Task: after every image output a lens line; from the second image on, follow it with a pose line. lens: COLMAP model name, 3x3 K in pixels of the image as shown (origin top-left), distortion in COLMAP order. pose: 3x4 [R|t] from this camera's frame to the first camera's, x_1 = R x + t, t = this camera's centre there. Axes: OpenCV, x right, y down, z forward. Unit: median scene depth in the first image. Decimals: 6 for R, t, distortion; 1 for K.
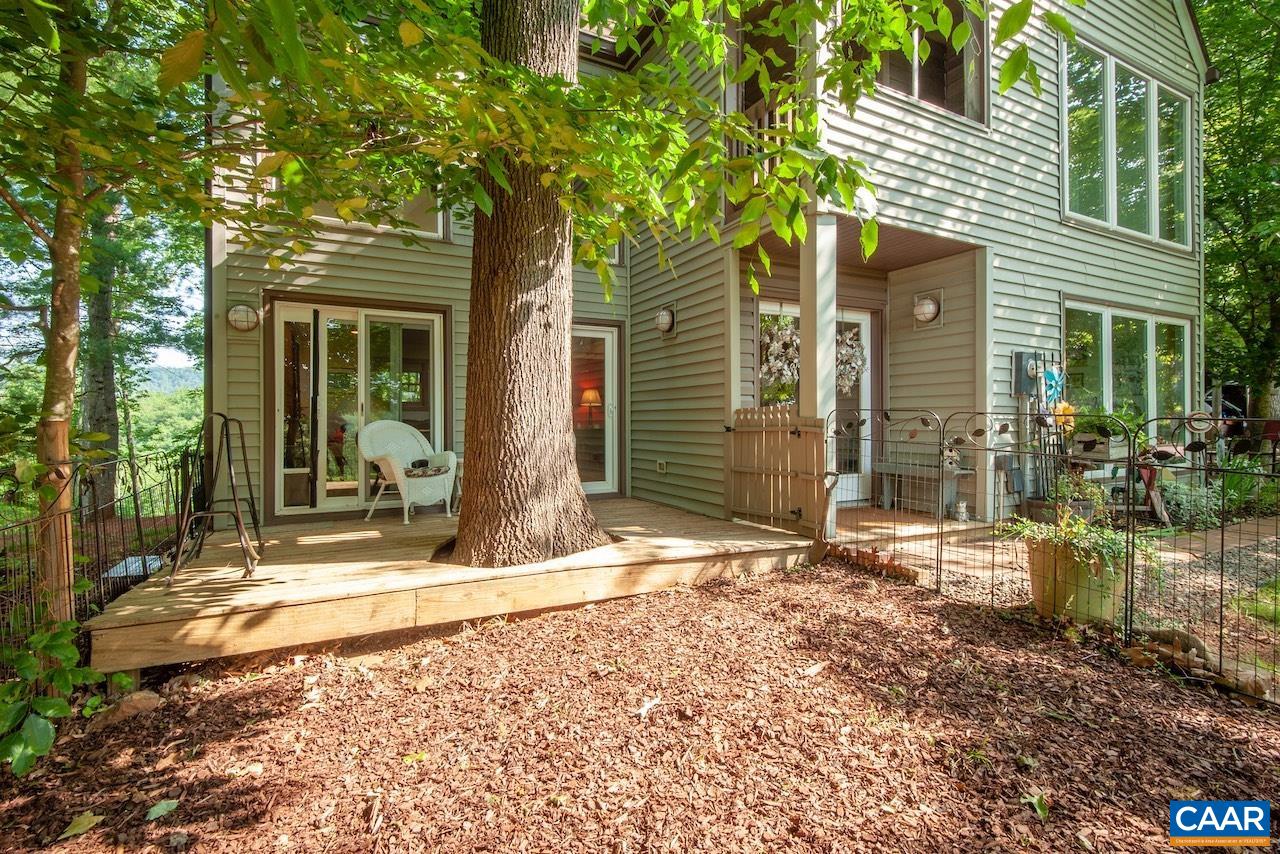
lens RADIAL K [[577.8, 0, 616.1], [0, 577.8, 419.3], [0, 0, 1]] dist [-0.002385, -0.000344]
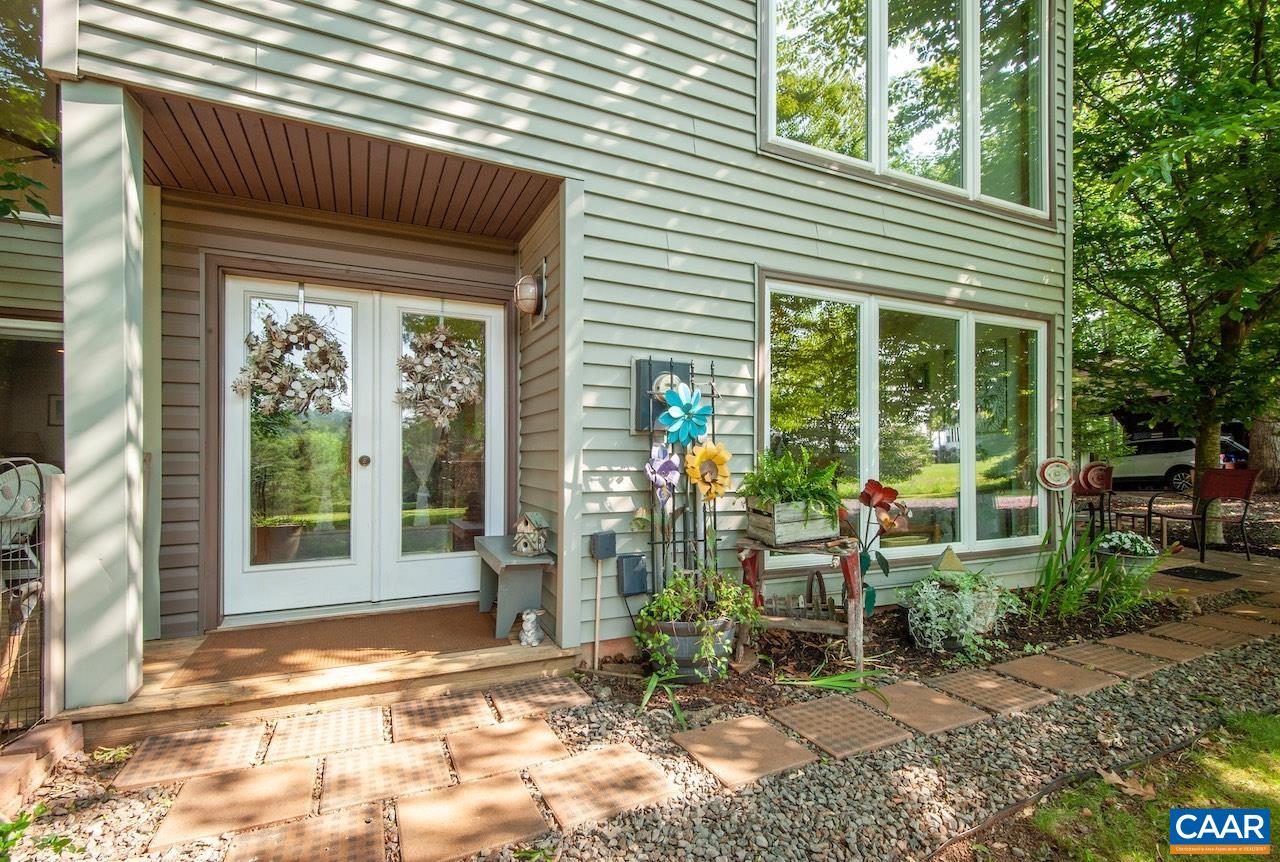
lens RADIAL K [[605.7, 0, 641.3], [0, 605.7, 458.8], [0, 0, 1]] dist [0.013562, -0.000316]
pose [[0.999642, 0.006313, -0.025986, 0.667370], [-0.006504, 0.999952, -0.007279, -0.008770], [0.025938, 0.007445, 0.999636, 0.350310]]
